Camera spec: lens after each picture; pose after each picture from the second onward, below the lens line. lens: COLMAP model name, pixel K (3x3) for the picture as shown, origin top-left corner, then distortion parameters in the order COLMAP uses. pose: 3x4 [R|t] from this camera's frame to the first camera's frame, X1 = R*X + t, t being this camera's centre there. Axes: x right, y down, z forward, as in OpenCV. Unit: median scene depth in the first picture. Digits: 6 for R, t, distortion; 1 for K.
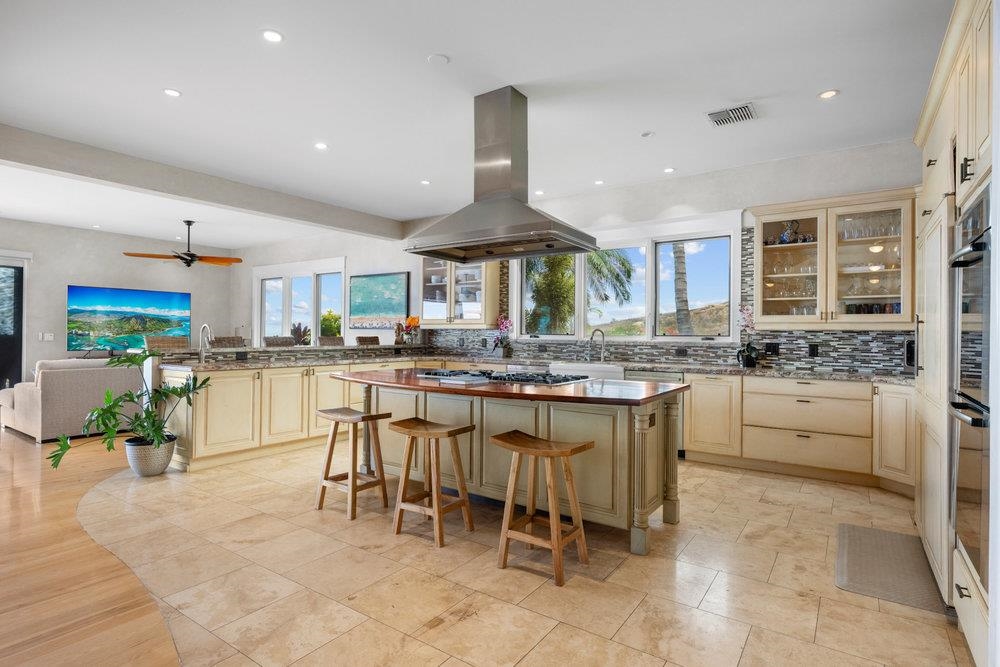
lens RADIAL K [[516.0, 0, 507.6], [0, 516.0, 330.4], [0, 0, 1]] dist [-0.004312, -0.000322]
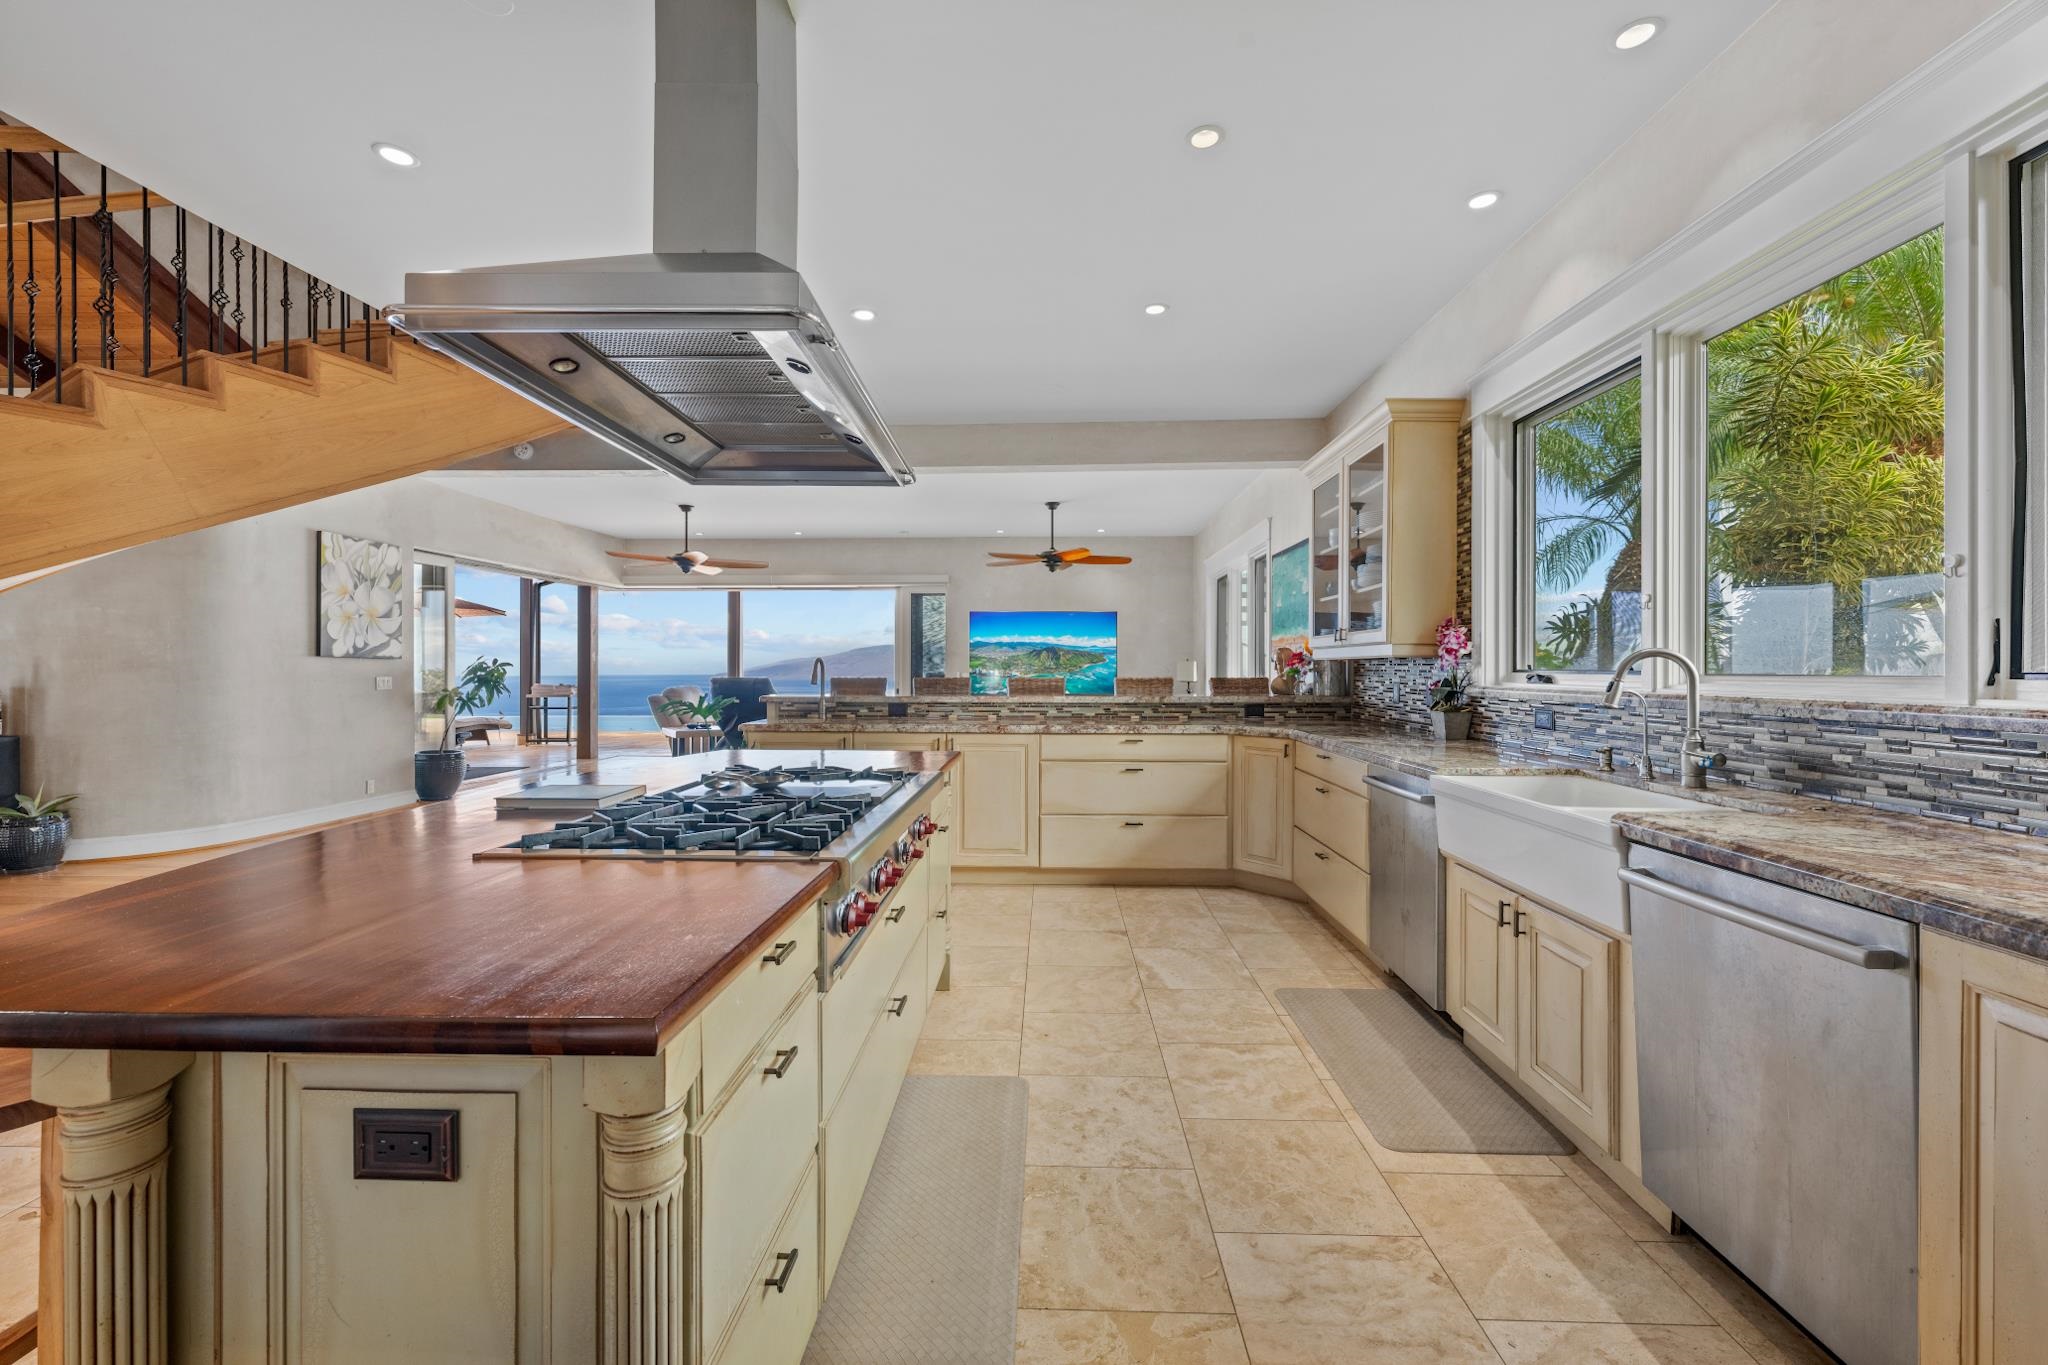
lens RADIAL K [[823.7, 0, 1030.2], [0, 823.7, 668.5], [0, 0, 1]] dist [0.001665, 0.000225]
pose [[0.543514, -0.007282, -0.839368, 0.335861], [0.007397, 0.999965, -0.003886, 0.005863], [0.839367, -0.004097, 0.543549, 0.543987]]
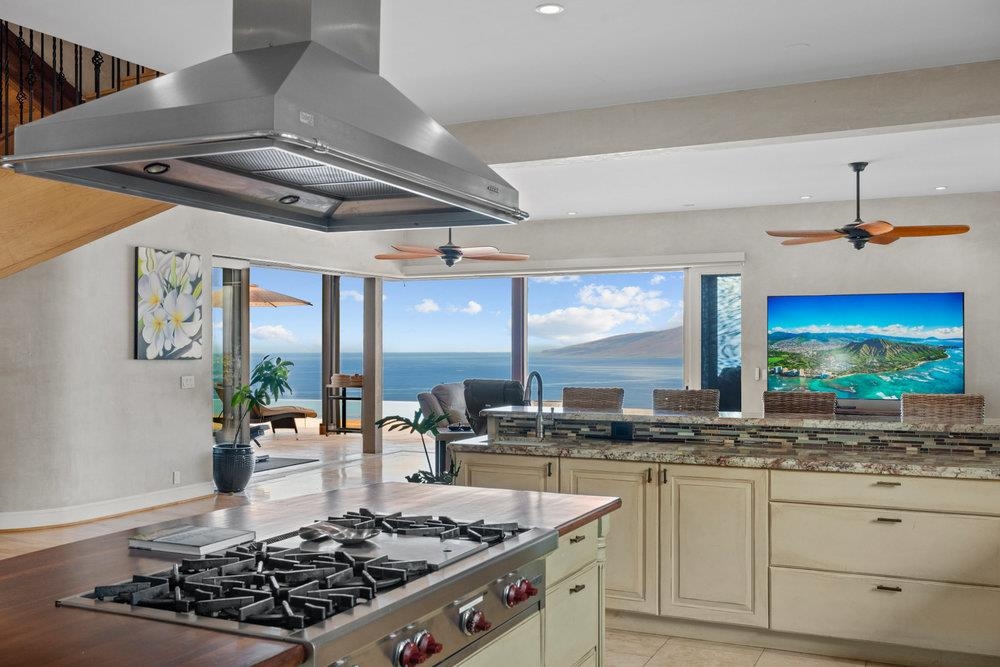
lens RADIAL K [[973.9, 0, 494.1], [0, 973.9, 340.1], [0, 0, 1]] dist [-0.006145, 0.000000]
pose [[0.162977, -0.013420, -0.986539, 0.407247], [0.007507, 0.999895, -0.012362, -0.027732], [0.986601, -0.005391, 0.163061, 0.631798]]
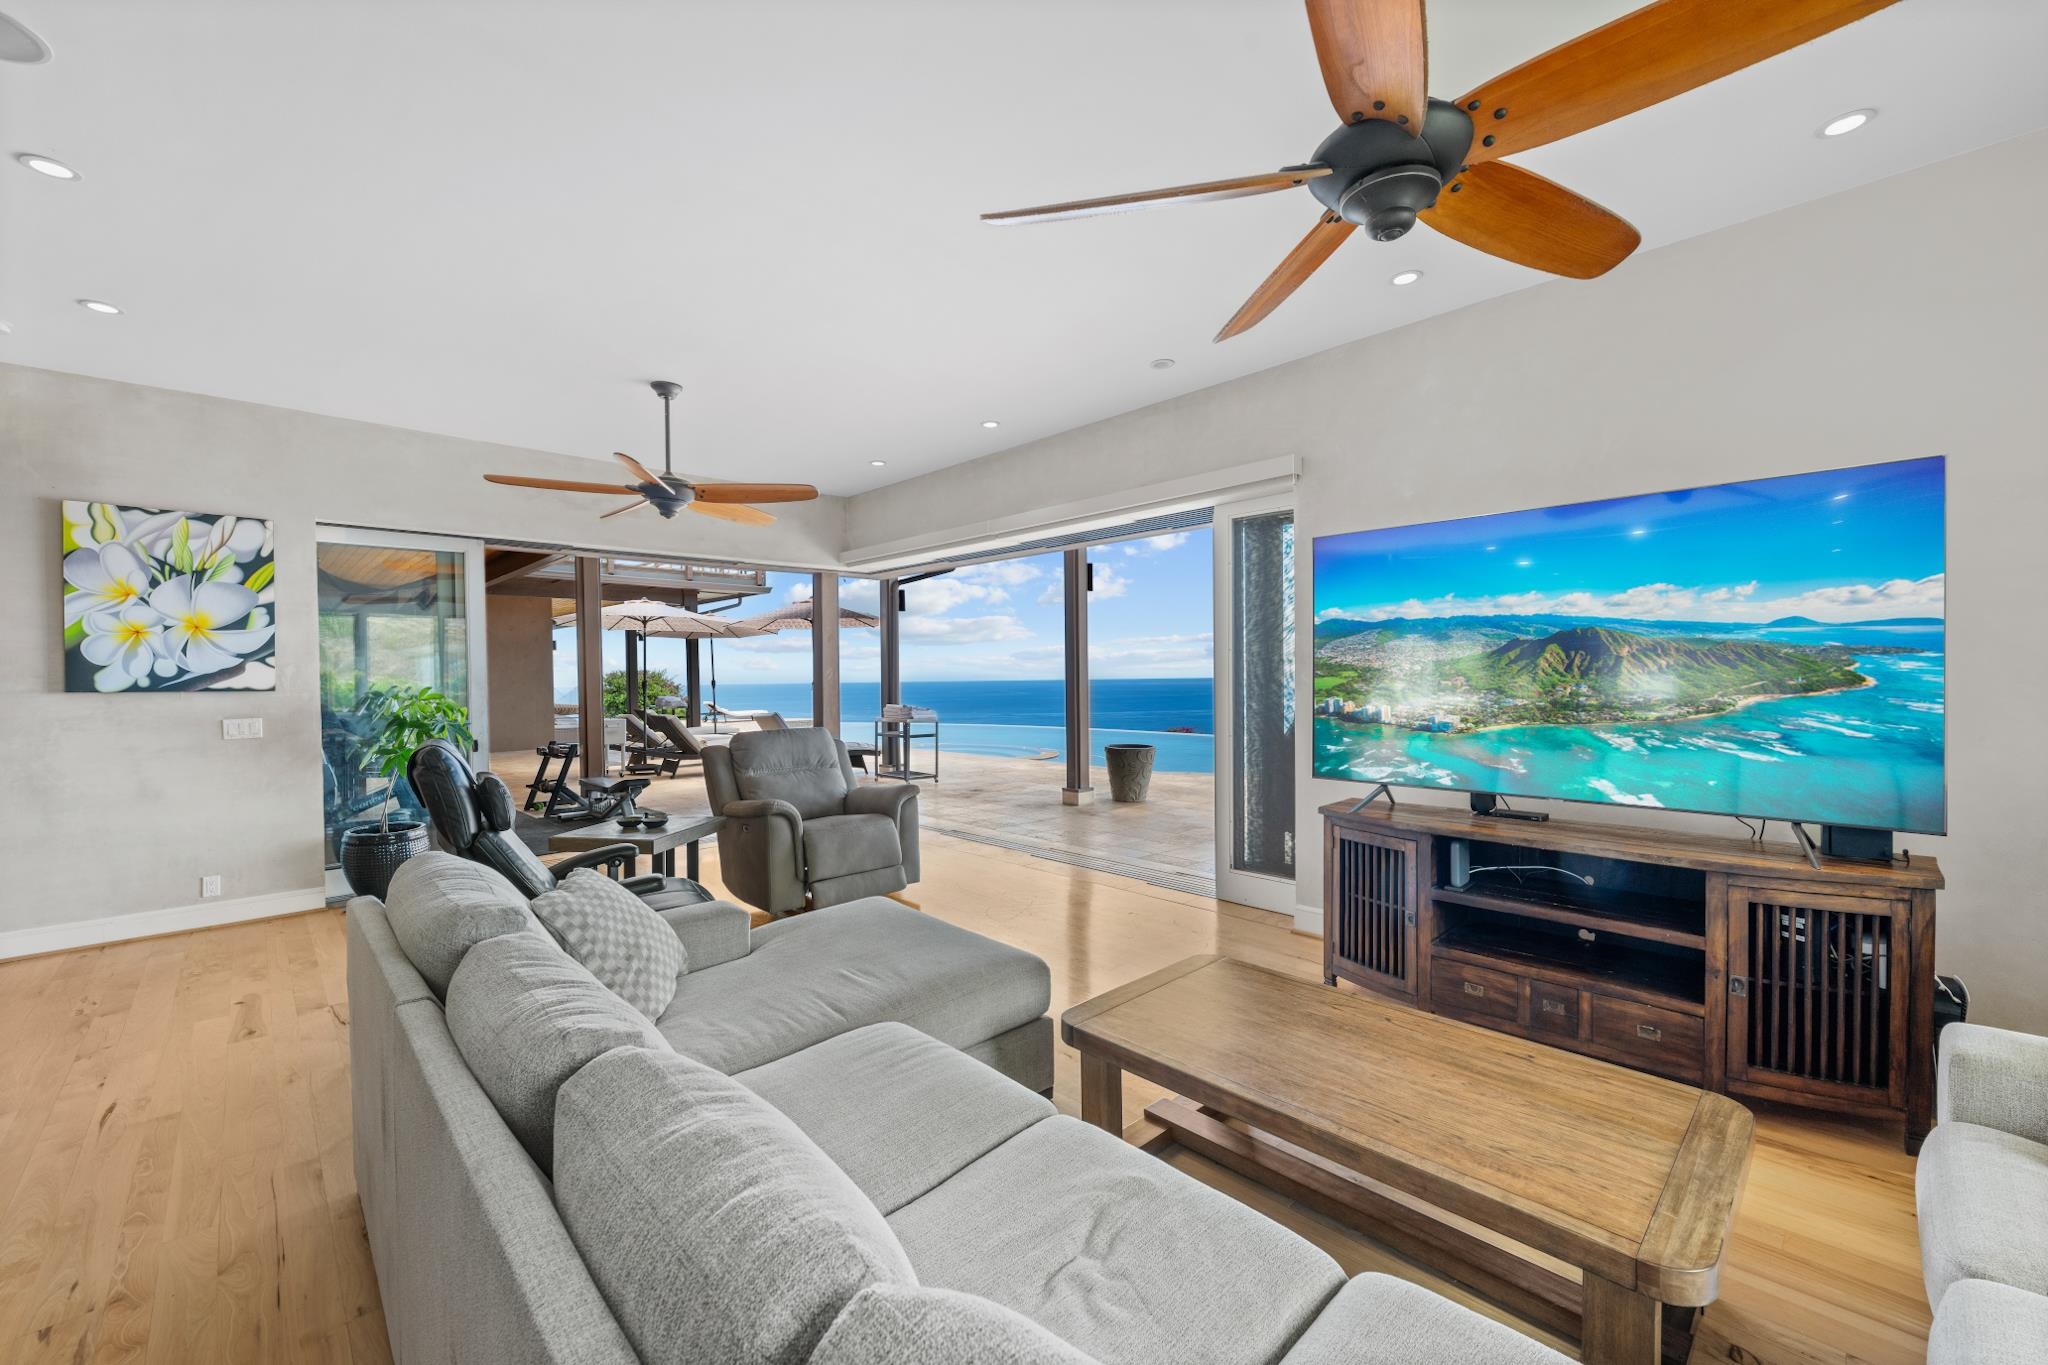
lens RADIAL K [[823.7, 0, 1038.1], [0, 823.7, 676.4], [0, 0, 1]] dist [0.001665, 0.000225]
pose [[-0.215606, -0.002698, -0.976477, -0.558650], [0.012995, 0.999900, -0.005632, -0.019742], [0.976394, -0.013903, -0.215550, 1.314738]]
